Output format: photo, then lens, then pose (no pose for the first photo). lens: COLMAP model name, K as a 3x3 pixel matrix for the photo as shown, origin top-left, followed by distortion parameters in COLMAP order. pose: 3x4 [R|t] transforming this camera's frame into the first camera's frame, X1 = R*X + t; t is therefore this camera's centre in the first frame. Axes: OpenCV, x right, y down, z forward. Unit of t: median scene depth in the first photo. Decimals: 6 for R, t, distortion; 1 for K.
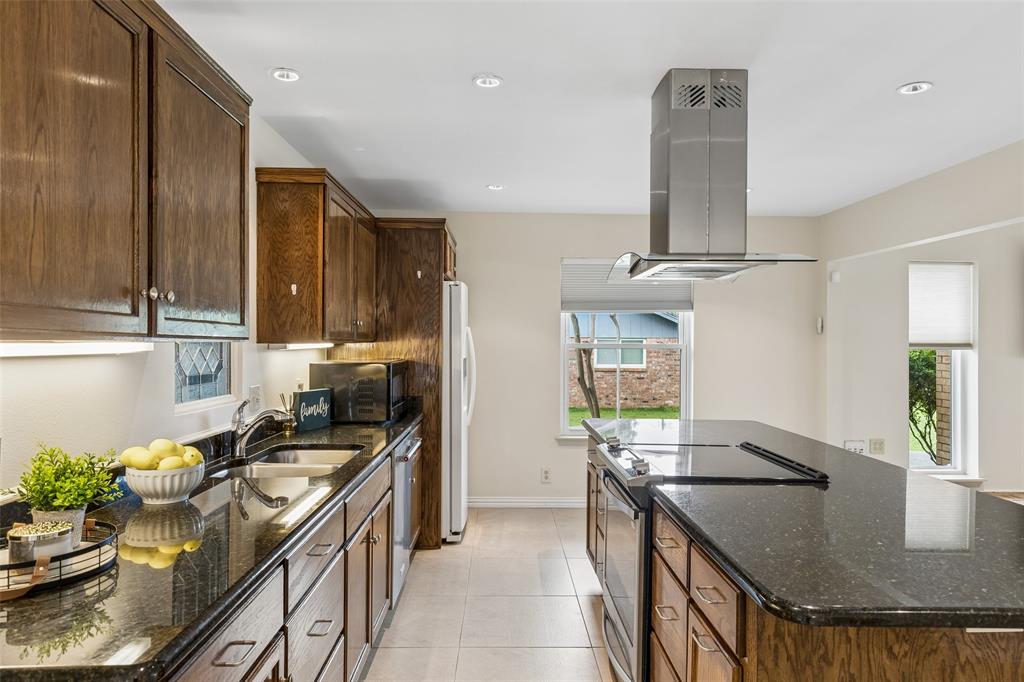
lens RADIAL K [[657.6, 0, 518.9], [0, 657.6, 338.1], [0, 0, 1]] dist [-0.003001, 0.004100]
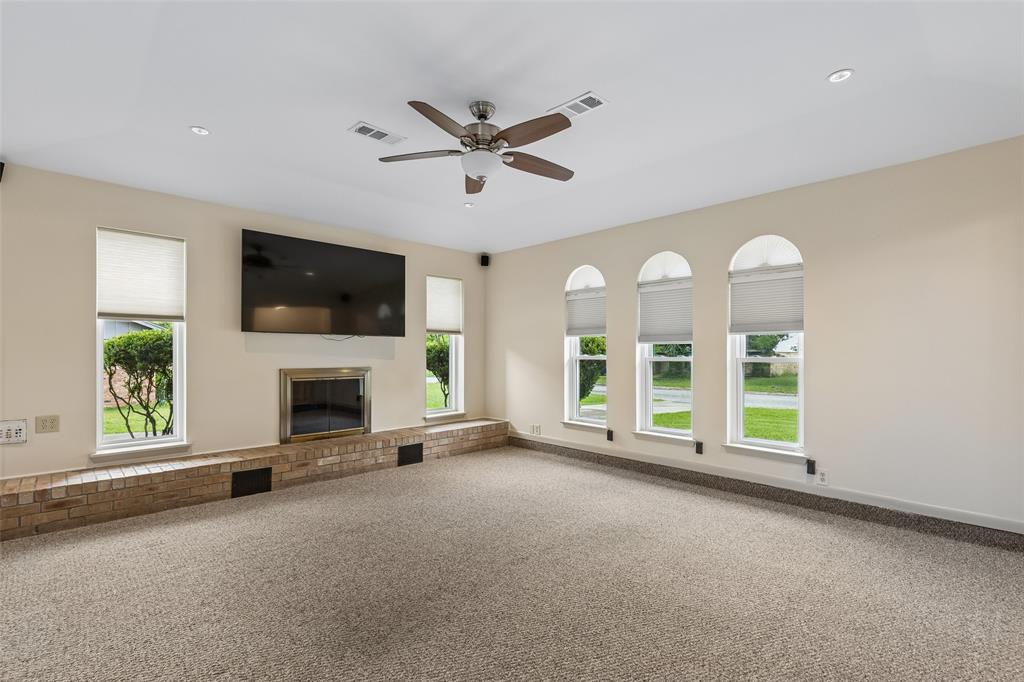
lens RADIAL K [[462.1, 0, 512.0], [0, 462.1, 341.0], [0, 0, 1]] dist [0.002870, 0.000059]
pose [[0.745392, 0.008730, 0.666569, 0.873262], [0.007613, 0.999738, -0.021607, 0.101099], [-0.666583, 0.021180, 0.745130, 0.143118]]
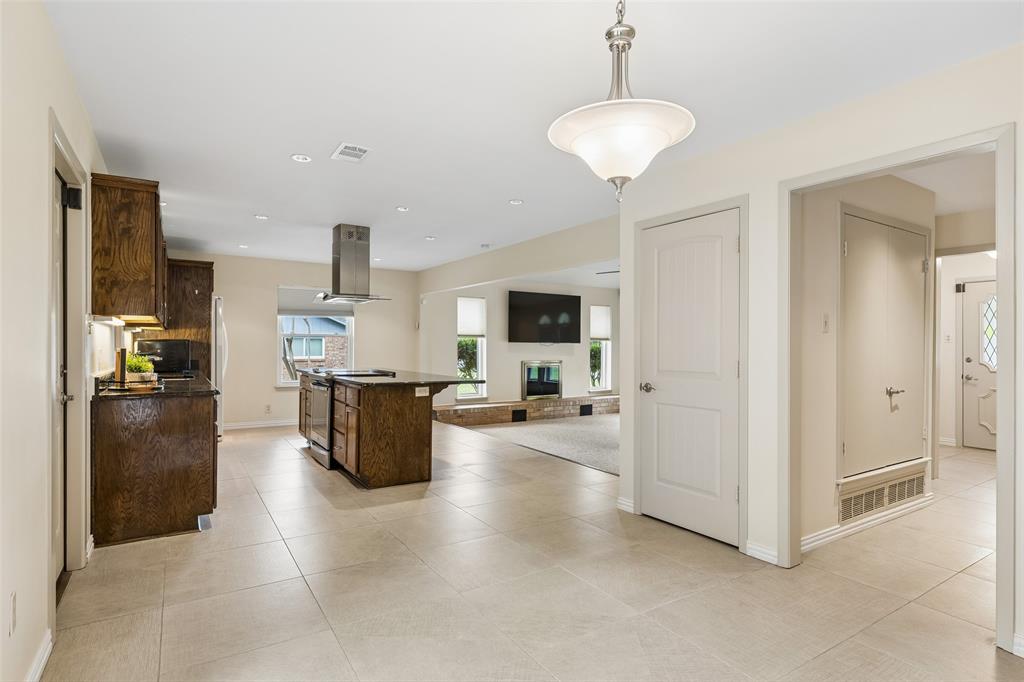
lens RADIAL K [[521.0, 0, 512.0], [0, 521.0, 341.0], [0, 0, 1]] dist [0.002585, 0.000046]
pose [[0.858146, 0.000602, 0.513406, -0.169571], [-0.001133, 0.999999, 0.000722, 0.040186], [-0.513405, -0.001201, 0.858146, -0.773576]]
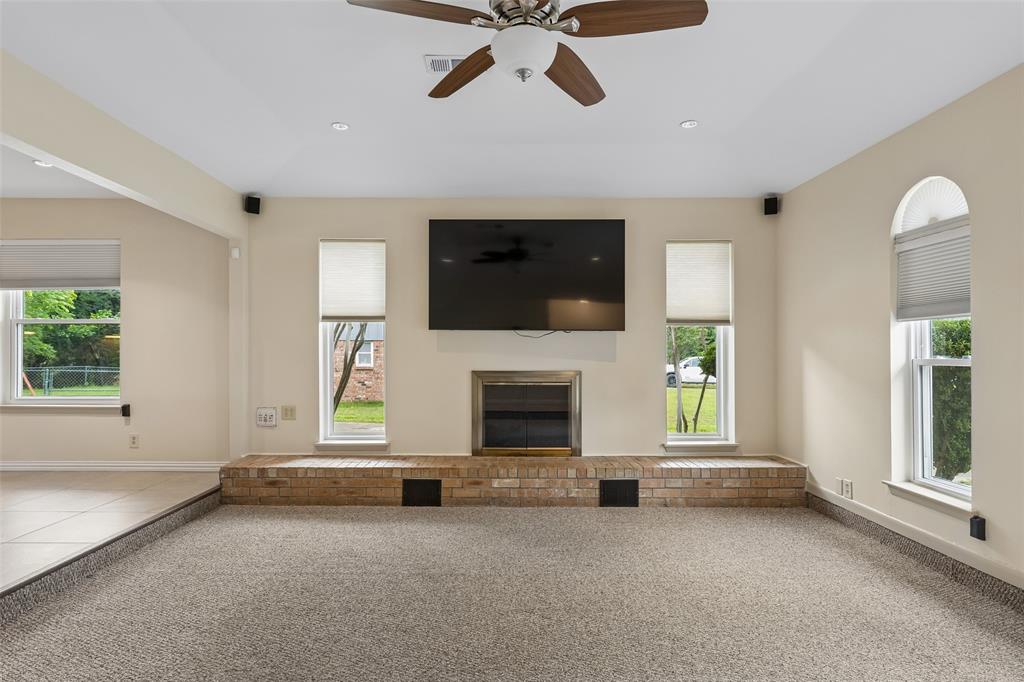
lens RADIAL K [[553.2, 0, 513.3], [0, 553.2, 344.3], [0, 0, 1]] dist [0.002702, -0.001038]
pose [[0.999160, -0.008223, -0.040150, 1.385796], [0.007497, 0.999807, -0.018185, 0.106676], [0.040292, 0.017869, 0.999028, 0.173433]]
